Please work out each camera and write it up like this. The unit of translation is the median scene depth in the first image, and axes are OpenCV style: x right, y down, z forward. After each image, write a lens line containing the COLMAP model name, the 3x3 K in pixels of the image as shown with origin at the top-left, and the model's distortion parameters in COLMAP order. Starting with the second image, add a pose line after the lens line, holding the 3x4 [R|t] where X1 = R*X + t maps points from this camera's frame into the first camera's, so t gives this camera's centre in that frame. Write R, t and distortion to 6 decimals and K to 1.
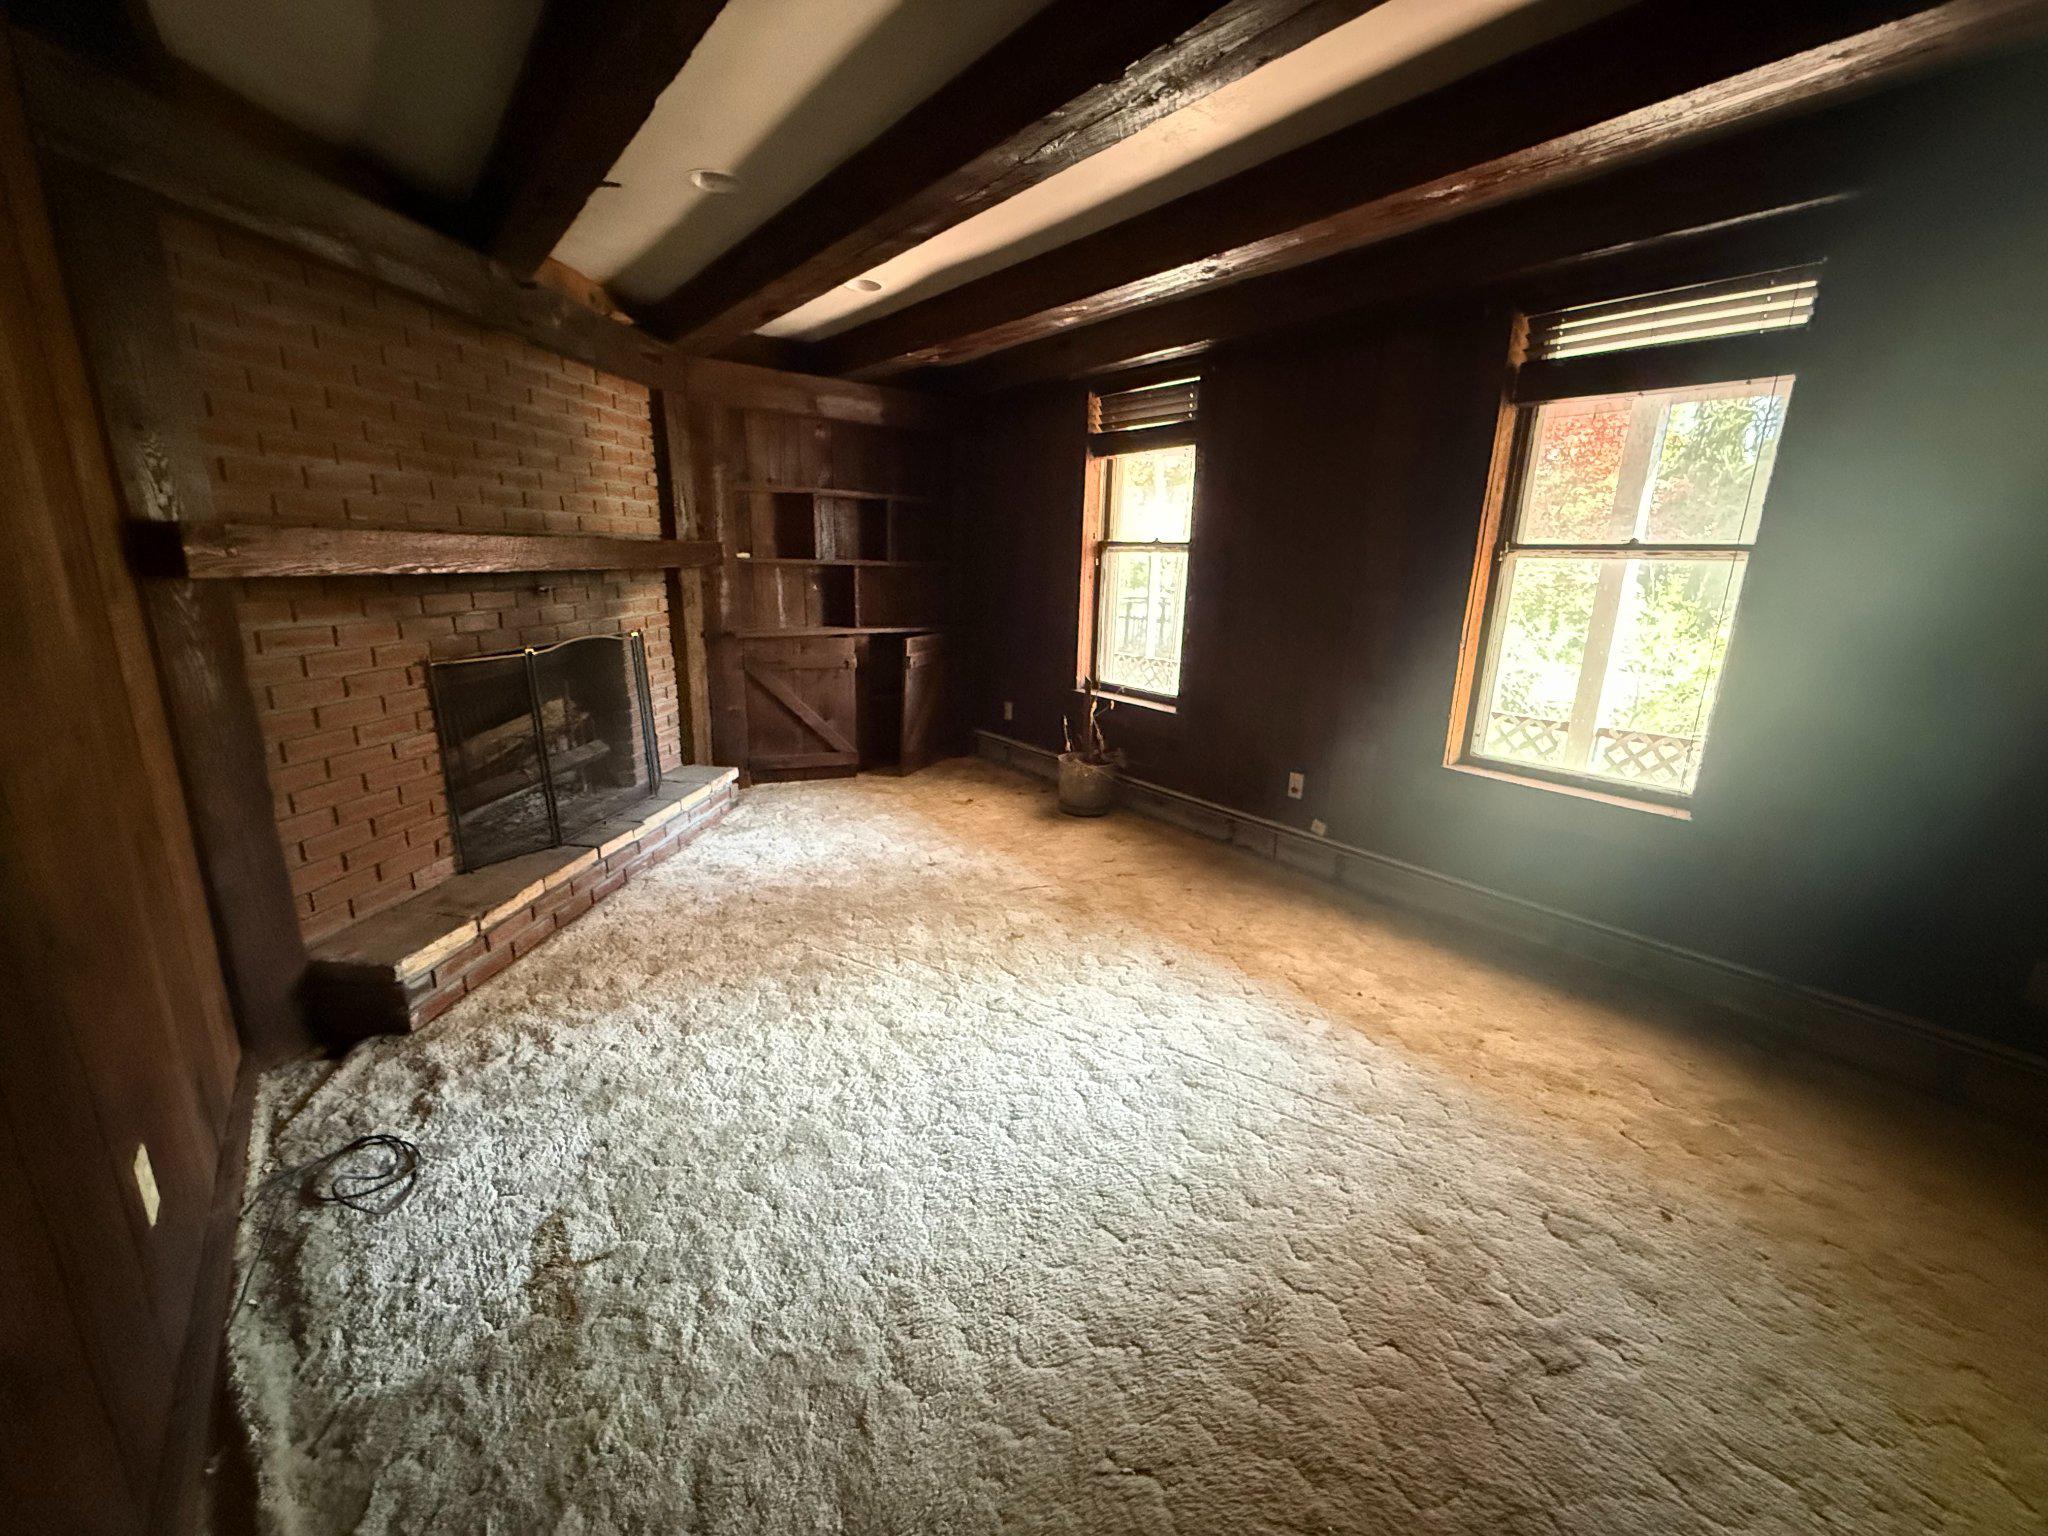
lens RADIAL K [[817.4, 0, 1024.0], [0, 817.4, 768.0], [0, 0, 1]] dist [-0.002678, 0.000130]
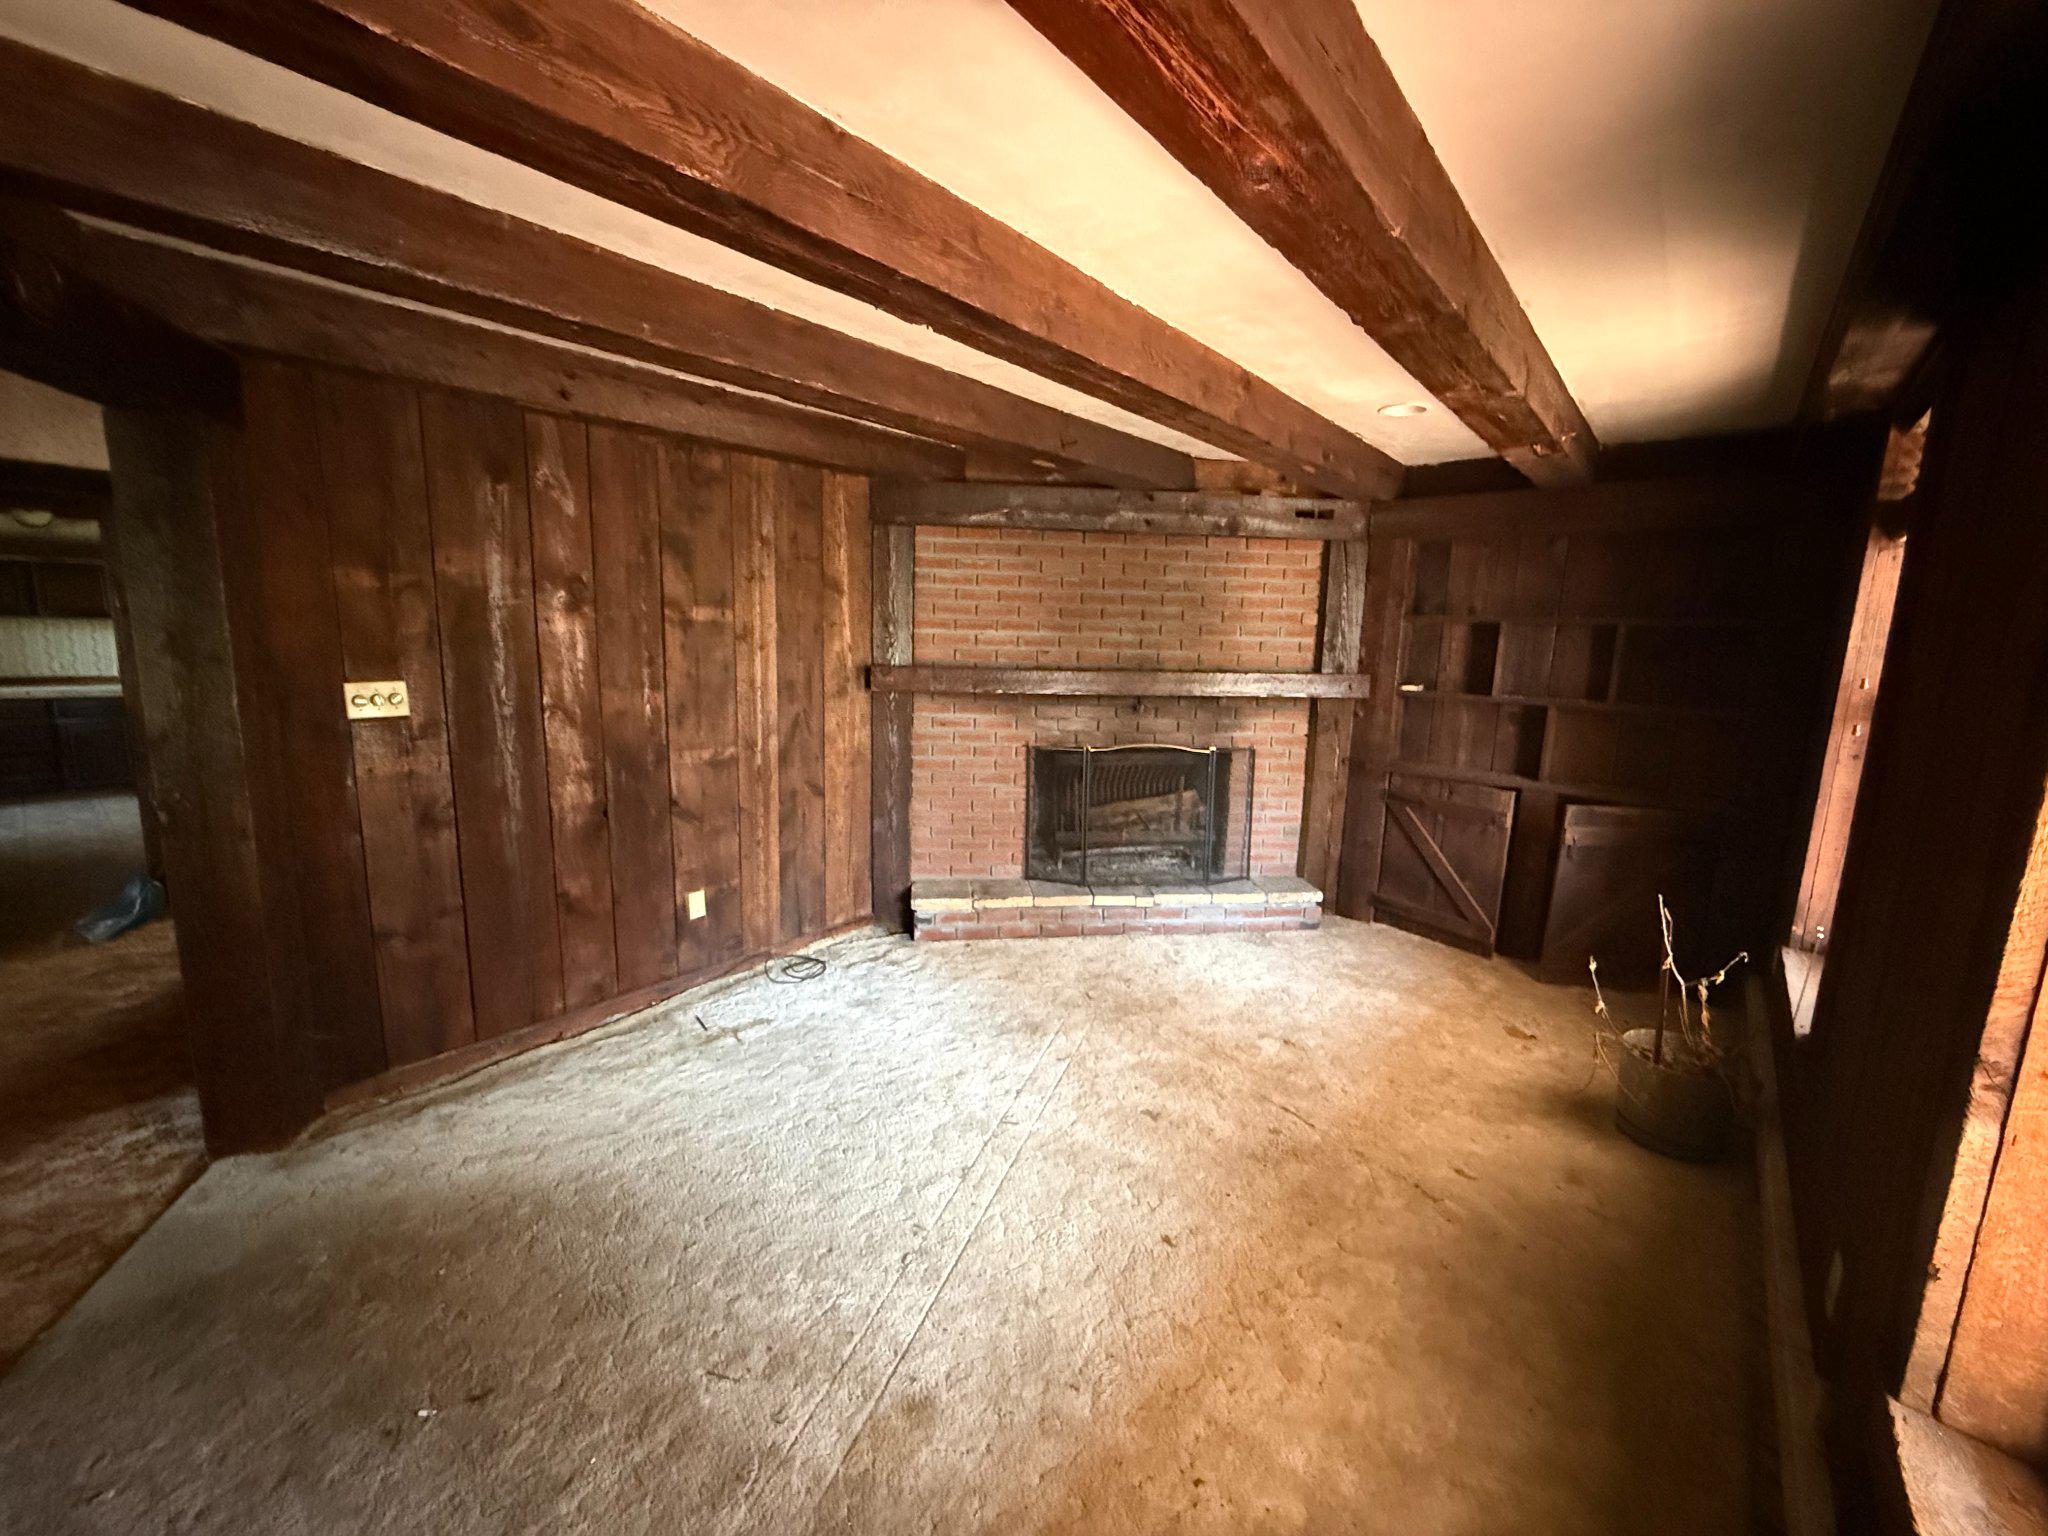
lens RADIAL K [[817.4, 0, 1024.0], [0, 817.4, 768.0], [0, 0, 1]] dist [-0.002678, 0.000130]
pose [[0.206332, 0.139732, -0.968453, 0.921067], [-0.262646, 0.961337, 0.082748, -0.236123], [0.942573, 0.237287, 0.235055, 0.670564]]
